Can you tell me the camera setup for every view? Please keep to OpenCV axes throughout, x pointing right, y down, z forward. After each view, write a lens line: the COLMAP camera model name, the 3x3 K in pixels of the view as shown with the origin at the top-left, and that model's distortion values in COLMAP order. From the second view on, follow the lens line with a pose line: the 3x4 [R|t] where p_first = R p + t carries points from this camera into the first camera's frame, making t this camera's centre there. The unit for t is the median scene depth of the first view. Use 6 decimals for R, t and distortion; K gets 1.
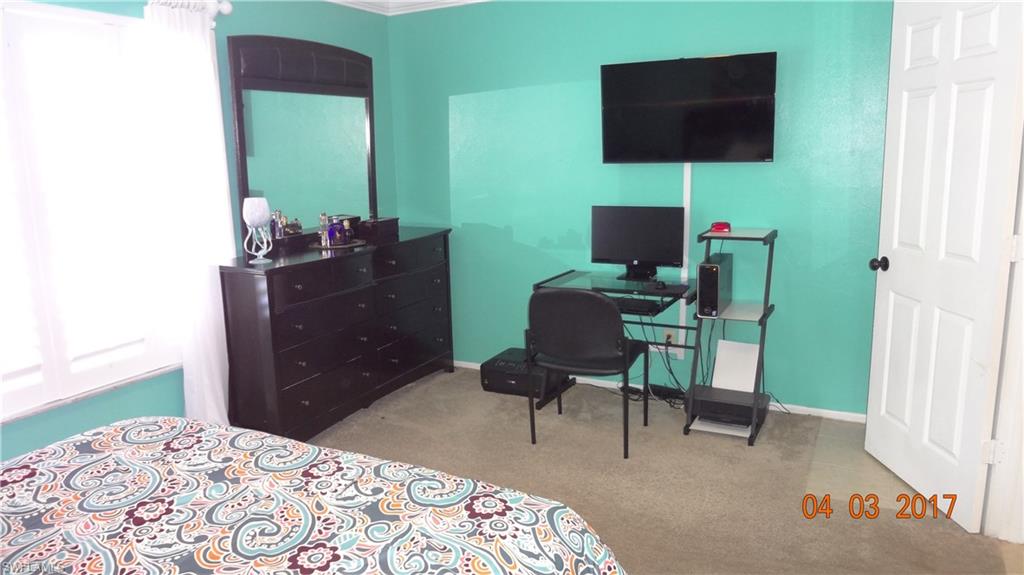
lens RADIAL K [[712.0, 0, 512.3], [0, 712.0, 284.1], [0, 0, 1]] dist [-0.037004, -0.001304]
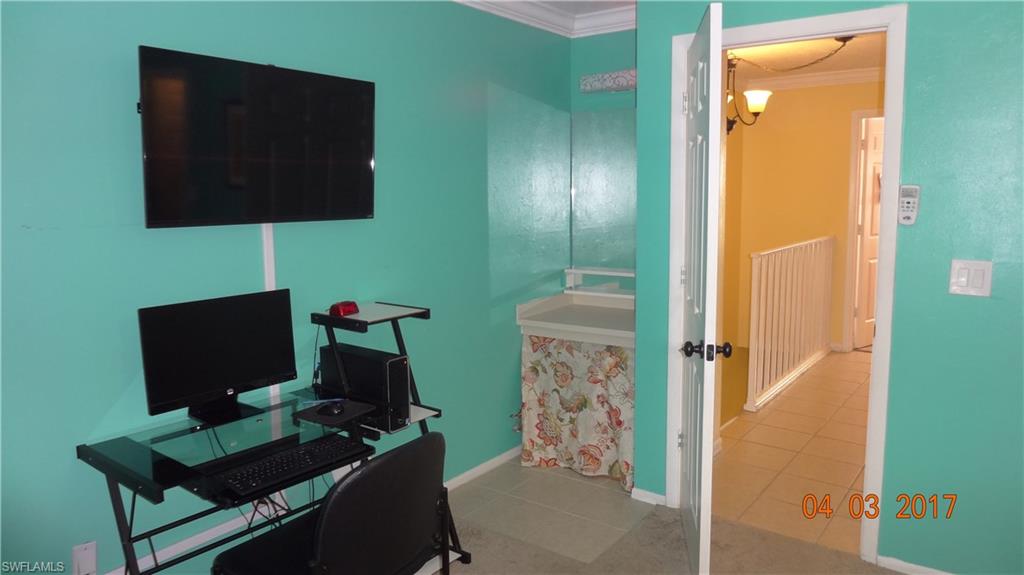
lens RADIAL K [[712.0, 0, 512.3], [0, 712.0, 284.1], [0, 0, 1]] dist [-0.037004, -0.001304]
pose [[0.158548, -0.097967, 0.982479, -0.367411], [0.186084, 0.980198, 0.067710, -0.117900], [-0.969657, 0.172088, 0.173638, 0.672399]]
